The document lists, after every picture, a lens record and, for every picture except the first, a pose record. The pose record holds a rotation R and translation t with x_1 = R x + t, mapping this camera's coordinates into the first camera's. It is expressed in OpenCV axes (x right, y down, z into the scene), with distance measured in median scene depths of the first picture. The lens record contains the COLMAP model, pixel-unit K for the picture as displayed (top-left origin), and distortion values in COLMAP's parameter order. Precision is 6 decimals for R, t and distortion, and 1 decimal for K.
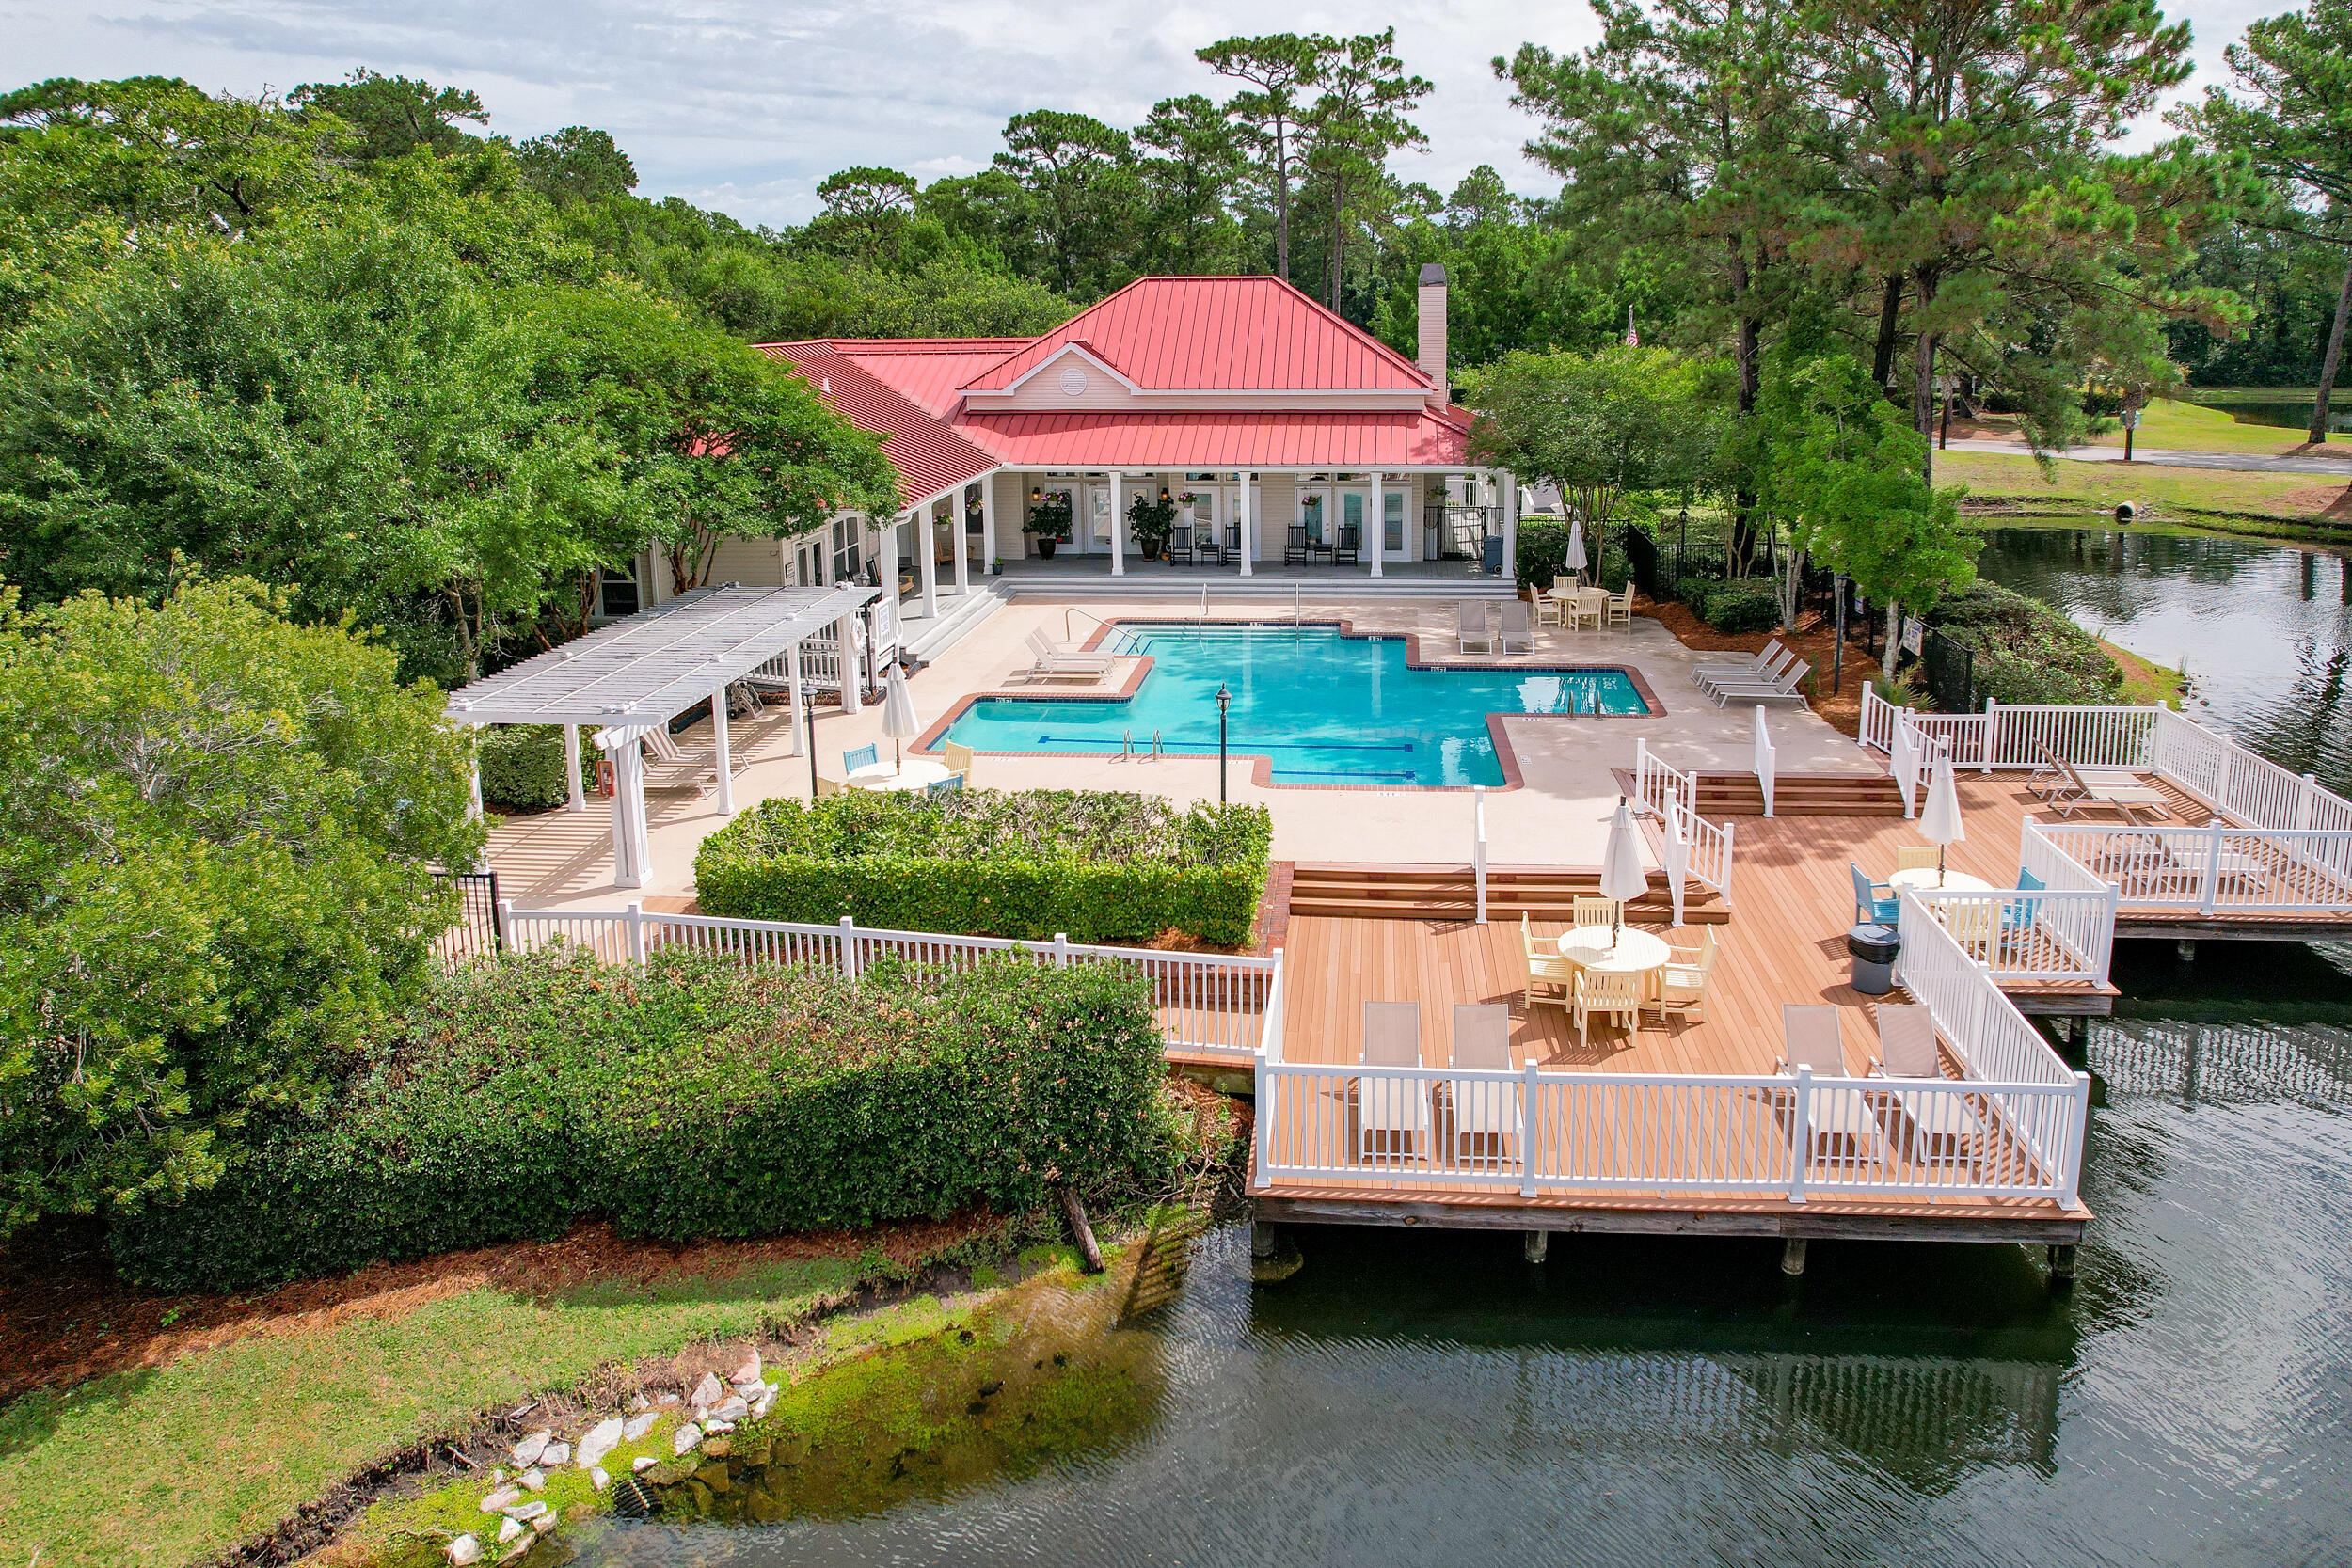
lens RADIAL K [[1514.3, 0, 1256.9], [0, 1514.3, 731.5], [0, 0, 1]] dist [-0.054326, 0.040628]
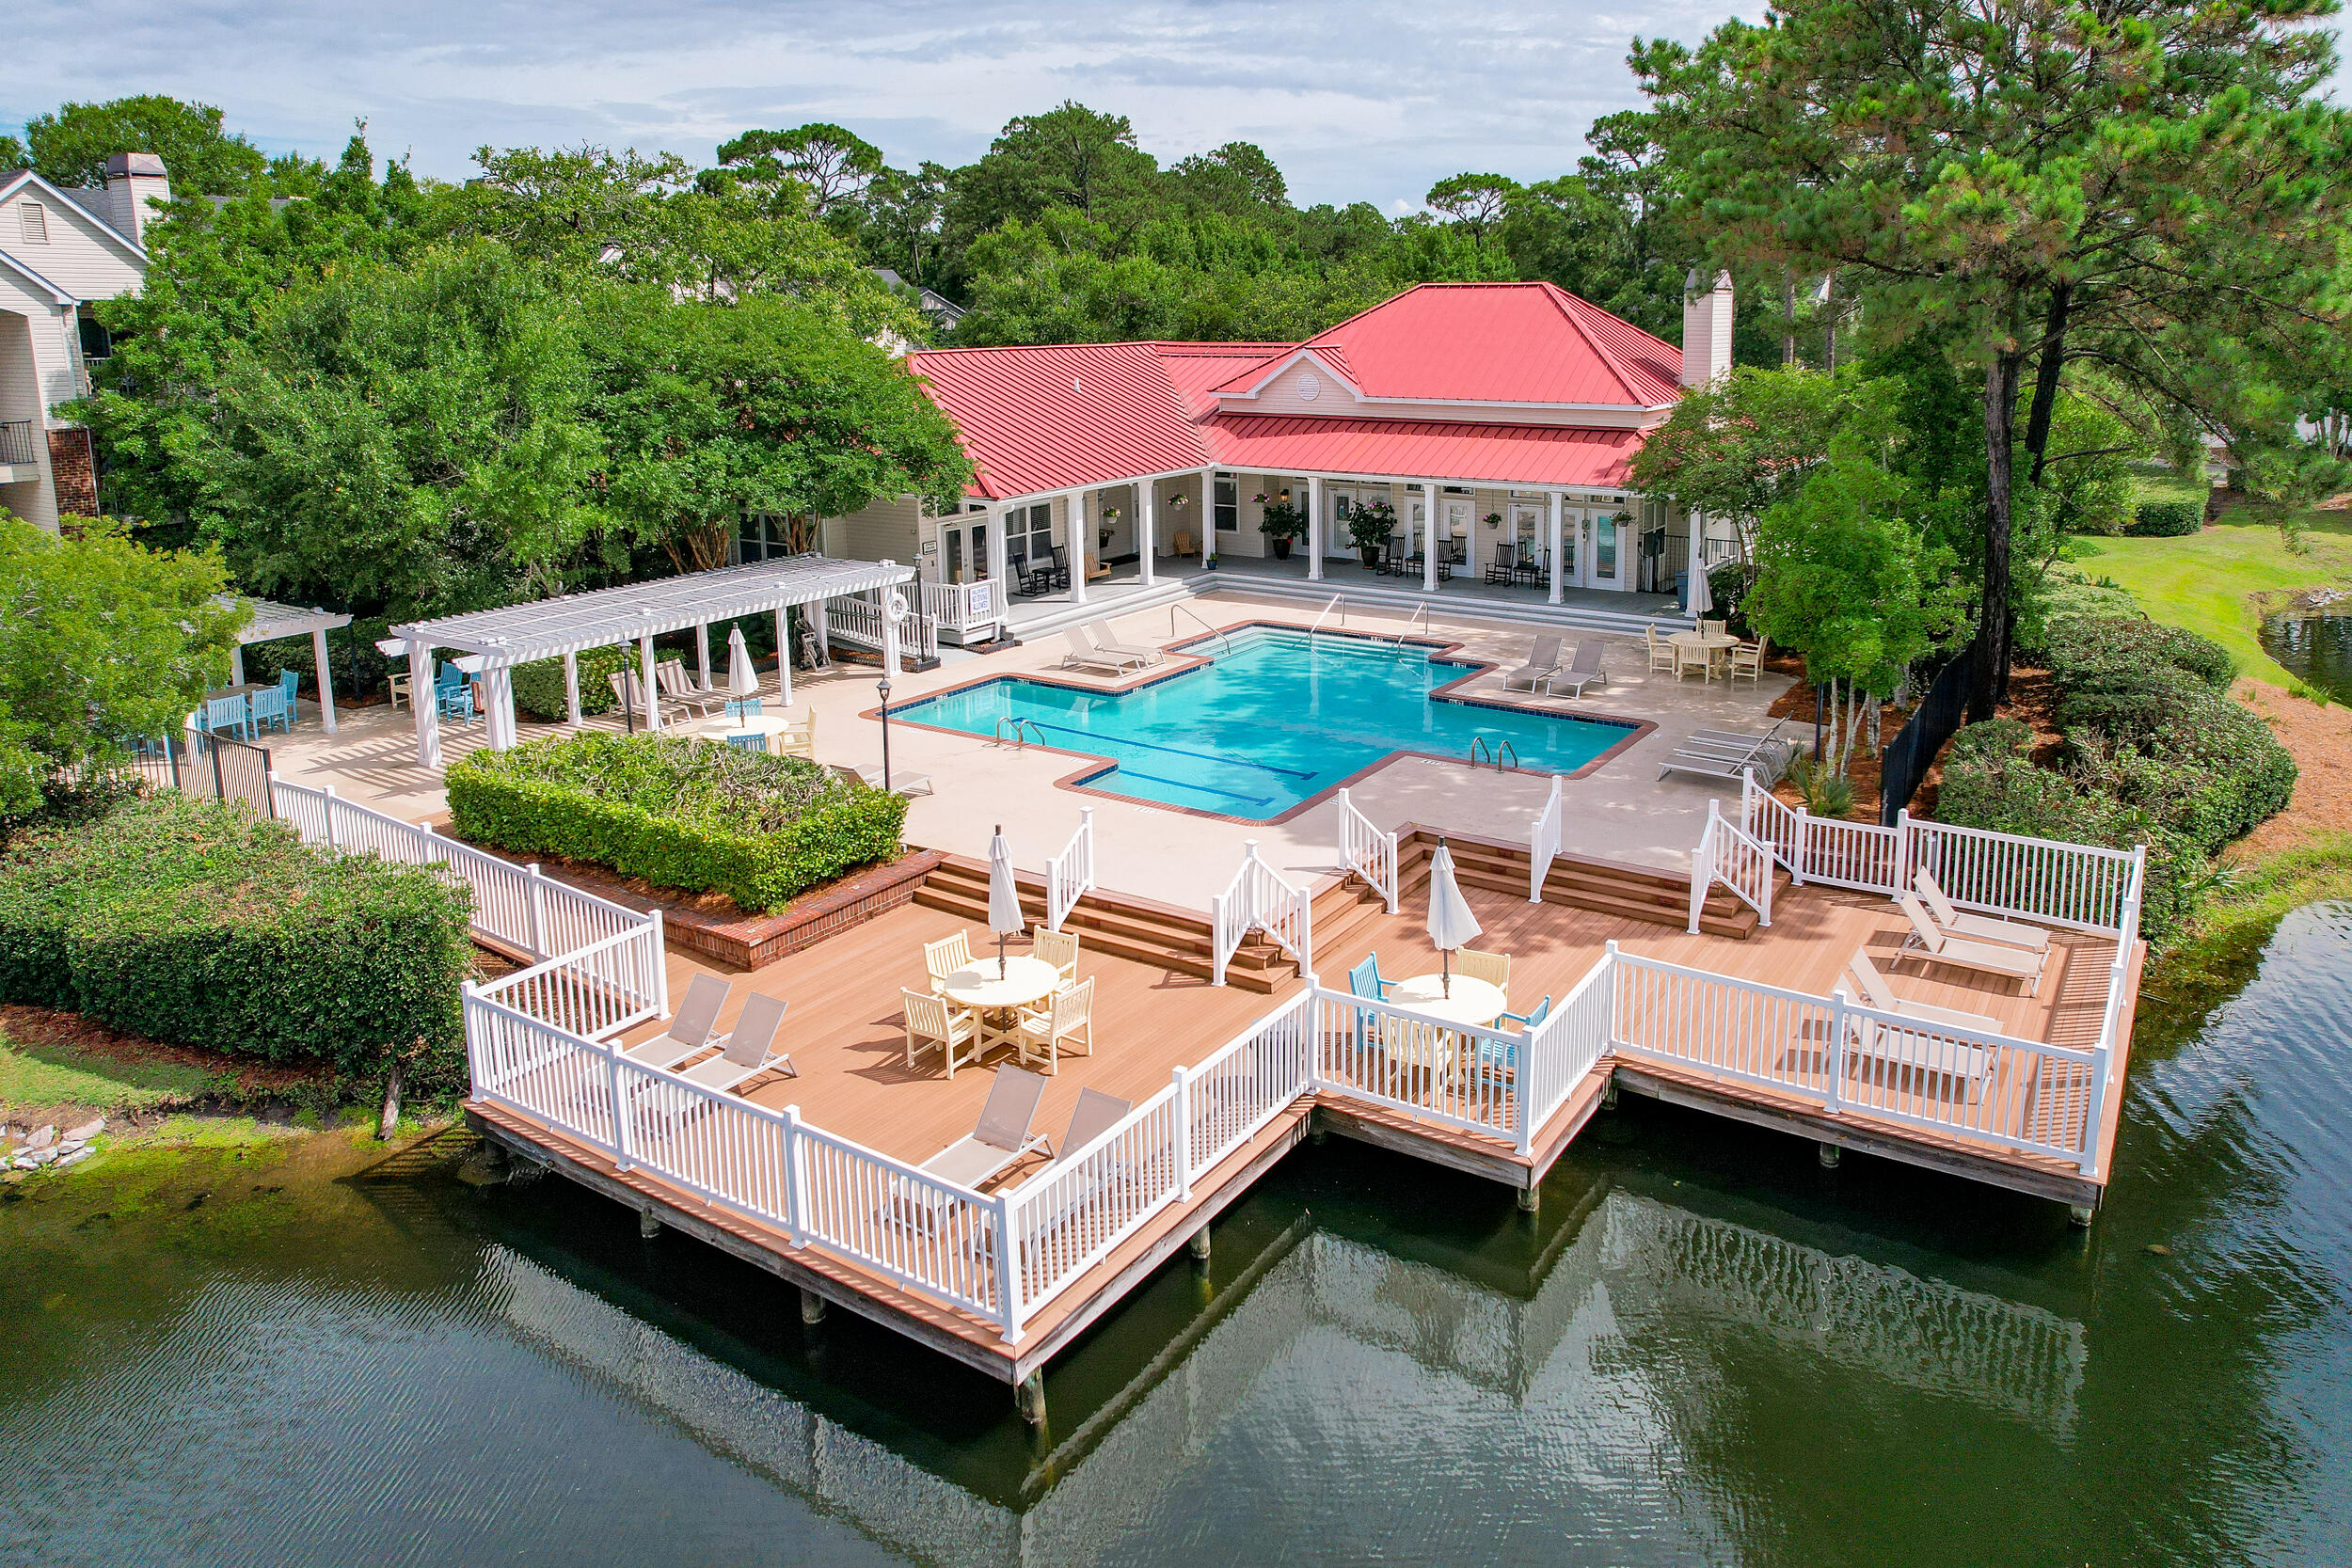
lens RADIAL K [[1514.3, 0, 1233.2], [0, 1514.3, 697.6], [0, 0, 1]] dist [-0.054326, 0.040628]
pose [[0.886942, 0.115341, -0.447248, 0.326955], [-0.124613, 0.992167, 0.008748, -0.027463], [0.444753, 0.047974, 0.894367, 0.075881]]
